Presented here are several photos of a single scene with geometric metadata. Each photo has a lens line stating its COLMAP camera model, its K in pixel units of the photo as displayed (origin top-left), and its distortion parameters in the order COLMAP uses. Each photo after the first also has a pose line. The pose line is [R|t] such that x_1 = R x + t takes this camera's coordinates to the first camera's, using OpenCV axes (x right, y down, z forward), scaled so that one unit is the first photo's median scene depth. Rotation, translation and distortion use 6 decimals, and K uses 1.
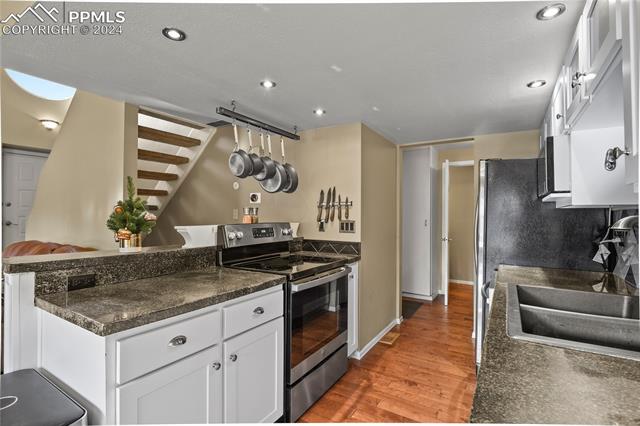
lens RADIAL K [[313.3, 0, 317.1], [0, 313.3, 213.9], [0, 0, 1]] dist [-0.017015, -0.006168]
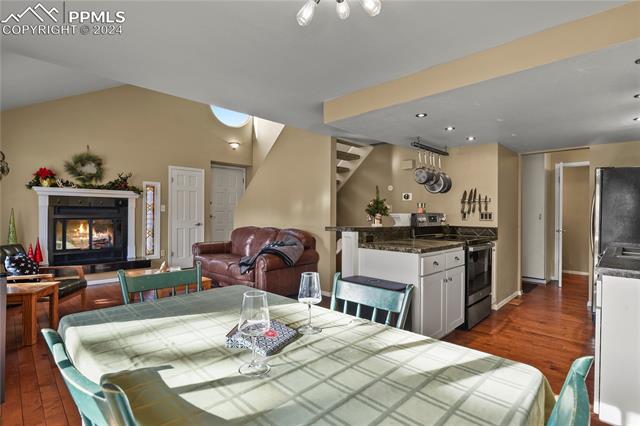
lens RADIAL K [[313.3, 0, 317.1], [0, 313.3, 213.9], [0, 0, 1]] dist [-0.017015, -0.006168]
pose [[0.970301, 0.002318, -0.241888, -0.296933], [-0.001316, 0.999990, 0.004304, 0.023968], [0.241896, -0.003858, 0.970295, -0.532195]]
